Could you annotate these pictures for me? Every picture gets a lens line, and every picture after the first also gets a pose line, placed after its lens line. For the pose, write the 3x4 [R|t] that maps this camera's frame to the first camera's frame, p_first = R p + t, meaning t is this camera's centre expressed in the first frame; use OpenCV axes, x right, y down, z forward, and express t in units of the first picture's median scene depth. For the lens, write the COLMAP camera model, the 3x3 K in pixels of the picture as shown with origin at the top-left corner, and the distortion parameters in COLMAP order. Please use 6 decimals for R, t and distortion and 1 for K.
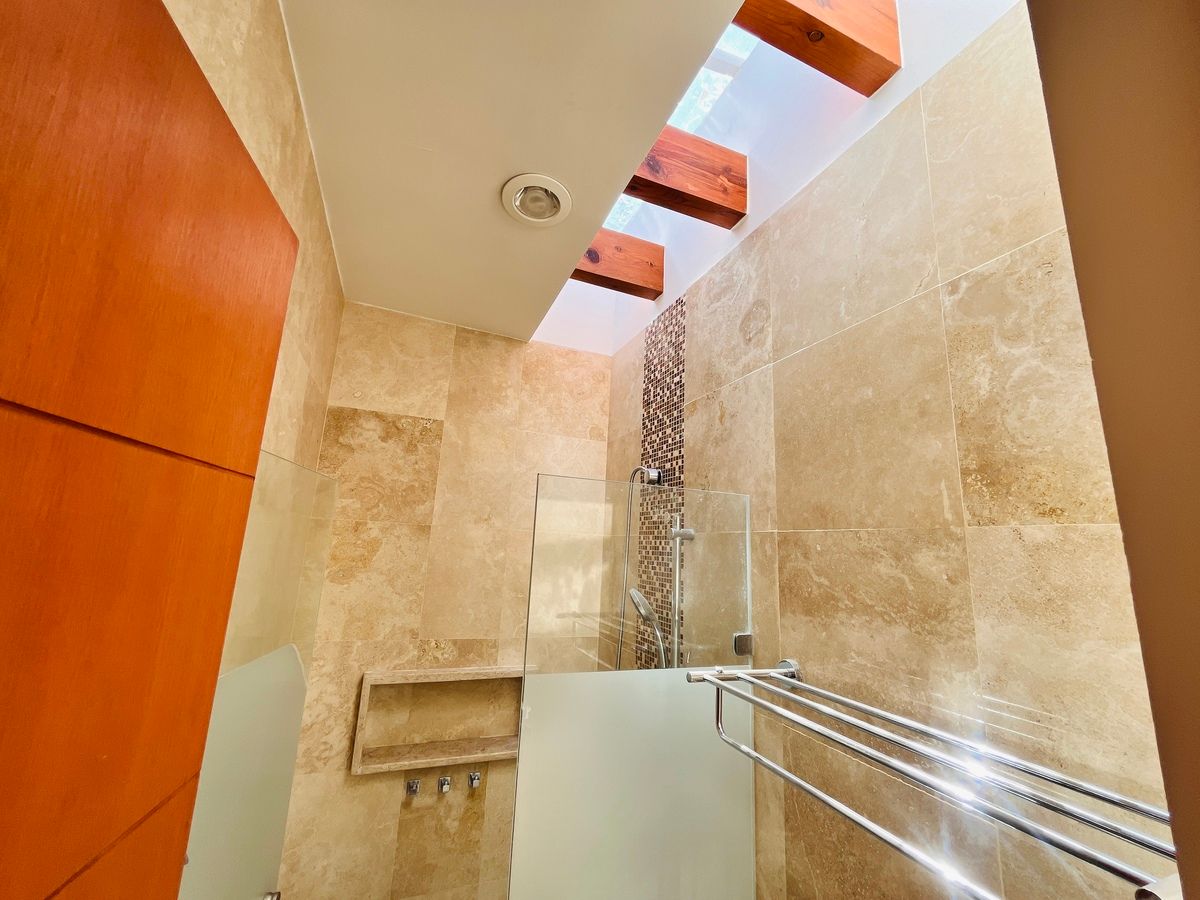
lens RADIAL K [[484.3, 0, 600.2], [0, 484.3, 449.8], [0, 0, 1]] dist [-0.010433, -0.000211]
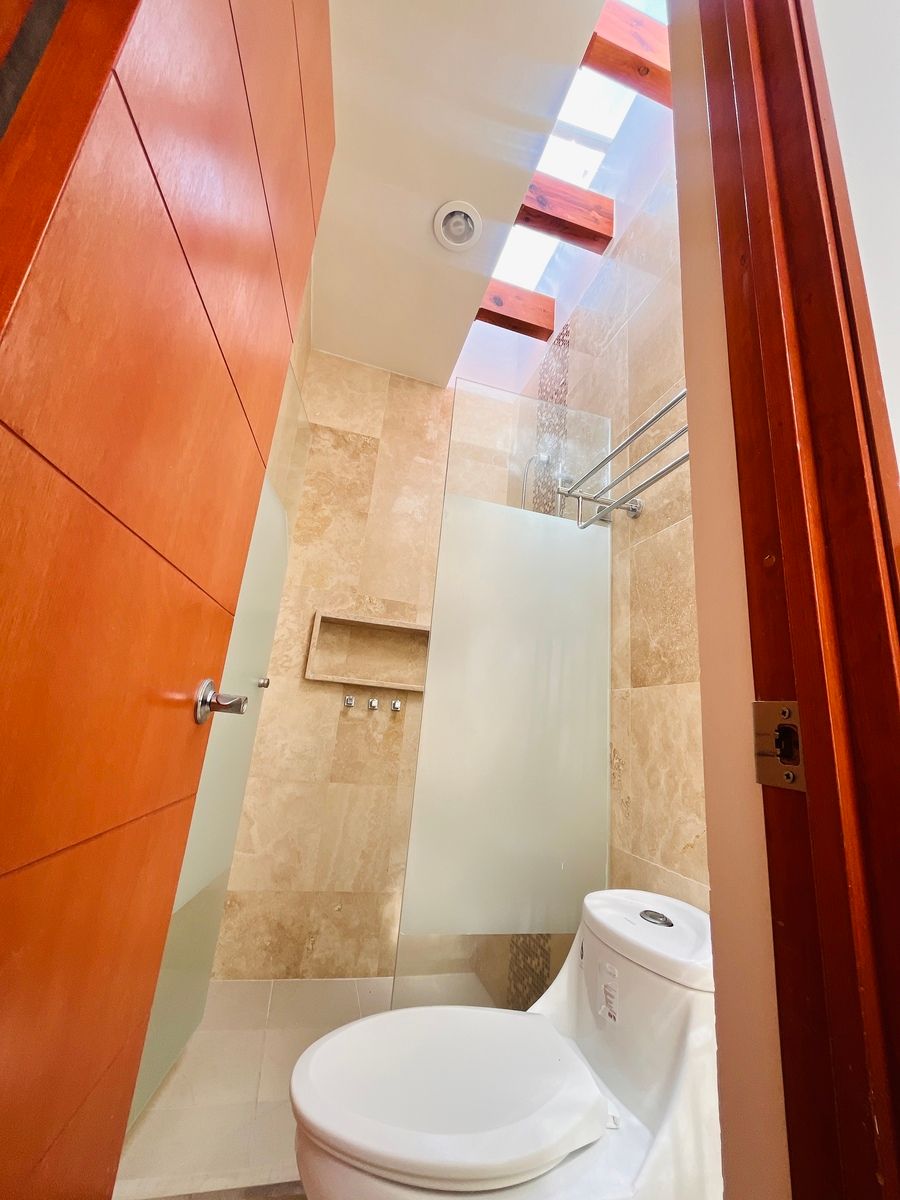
lens RADIAL K [[484.3, 0, 450.1], [0, 484.3, 597.3], [0, 0, 1]] dist [-0.010433, -0.000211]
pose [[0.992830, 0.013627, -0.118758, 0.022160], [-0.021478, 0.997649, -0.065081, 0.483543], [0.117592, 0.067165, 0.990788, -0.243204]]
